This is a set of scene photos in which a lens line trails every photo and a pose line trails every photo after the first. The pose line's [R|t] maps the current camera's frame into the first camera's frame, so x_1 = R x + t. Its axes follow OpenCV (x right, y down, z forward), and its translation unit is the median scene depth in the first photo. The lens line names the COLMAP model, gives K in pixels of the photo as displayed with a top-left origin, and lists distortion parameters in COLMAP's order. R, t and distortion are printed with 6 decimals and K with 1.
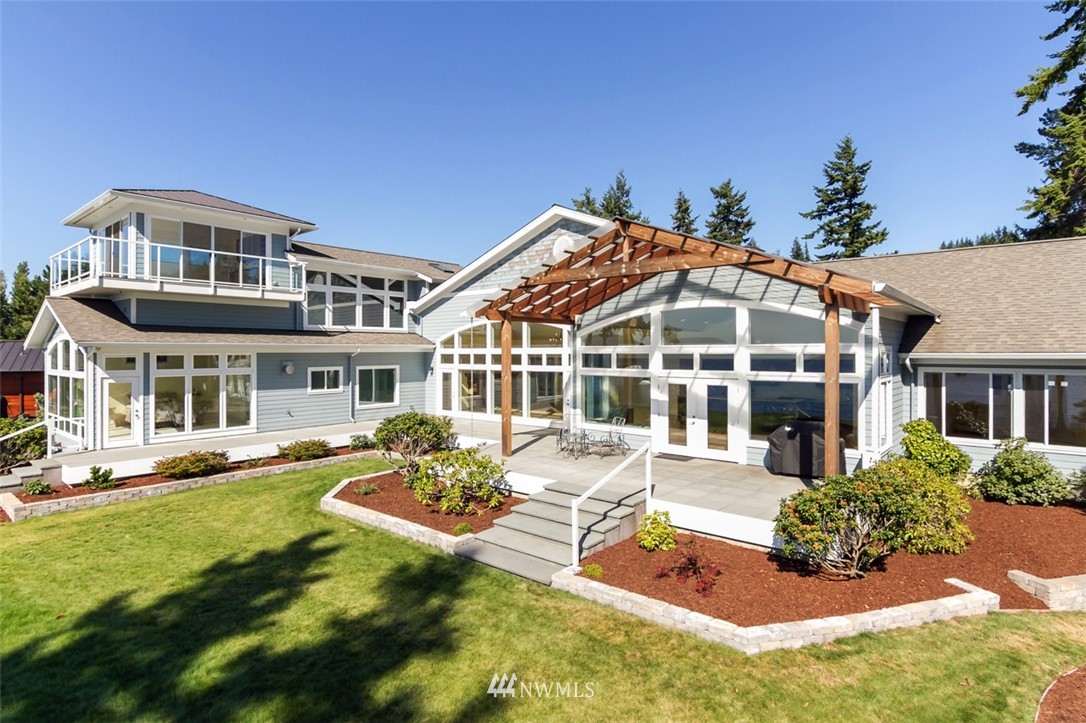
lens RADIAL K [[563.9, 0, 533.7], [0, 563.9, 363.4], [0, 0, 1]] dist [-0.001421, -0.004652]
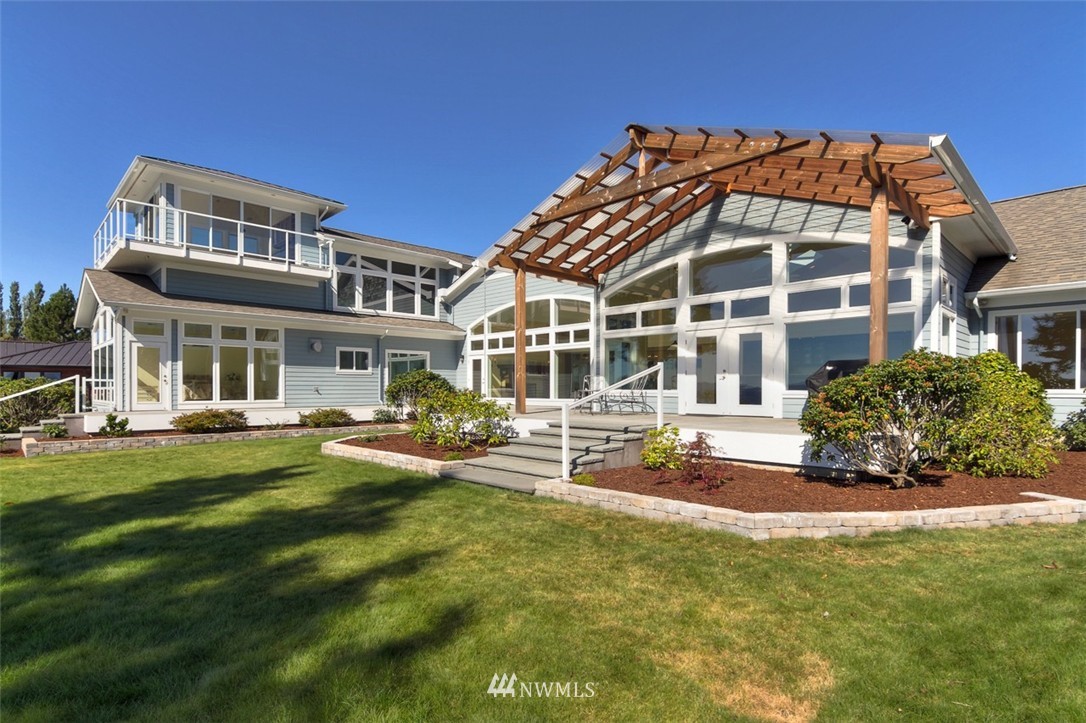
lens RADIAL K [[551.8, 0, 531.6], [0, 551.8, 396.6], [0, 0, 1]] dist [0.003265, -0.009535]
pose [[0.995632, 0.007339, -0.093079, 0.060466], [-0.006454, 0.999931, 0.009809, 0.134779], [0.093144, -0.009165, 0.995610, 0.086351]]
